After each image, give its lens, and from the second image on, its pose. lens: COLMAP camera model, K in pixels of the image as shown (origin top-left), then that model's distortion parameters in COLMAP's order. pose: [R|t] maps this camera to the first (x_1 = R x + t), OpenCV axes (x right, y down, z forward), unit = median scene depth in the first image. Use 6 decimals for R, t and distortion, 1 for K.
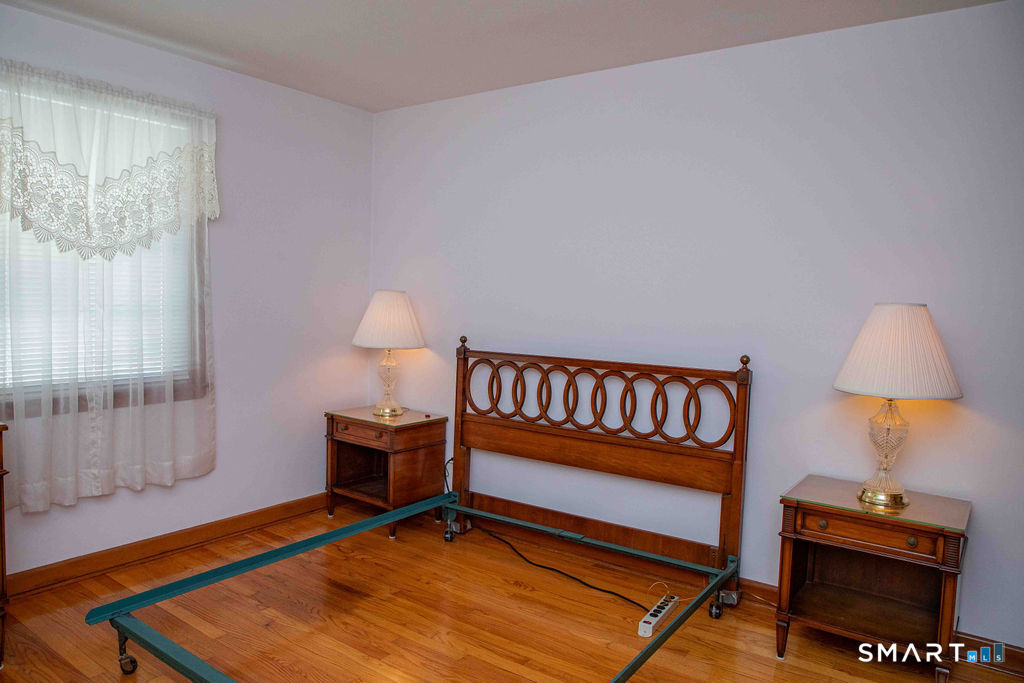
lens RADIAL K [[708.1, 0, 509.4], [0, 708.1, 337.0], [0, 0, 1]] dist [-0.071283, 0.034057]
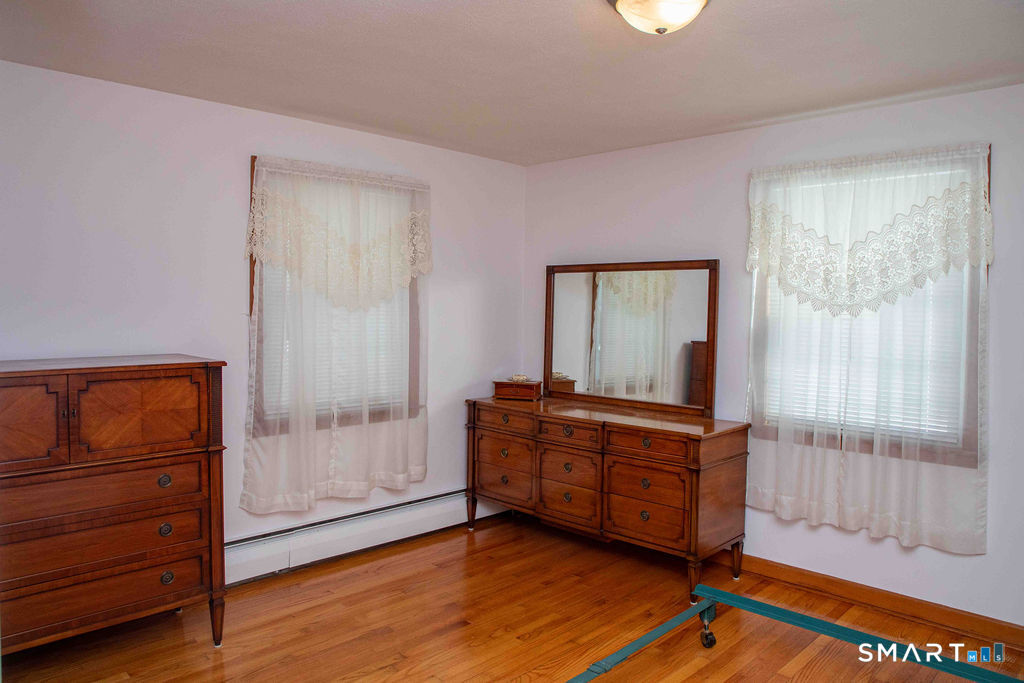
lens RADIAL K [[708.1, 0, 509.4], [0, 708.1, 337.0], [0, 0, 1]] dist [-0.071283, 0.034057]
pose [[-0.155409, 0.010886, -0.987790, 0.578094], [-0.079593, 0.996550, 0.023505, -0.058841], [0.984638, 0.082274, -0.154007, 0.614505]]
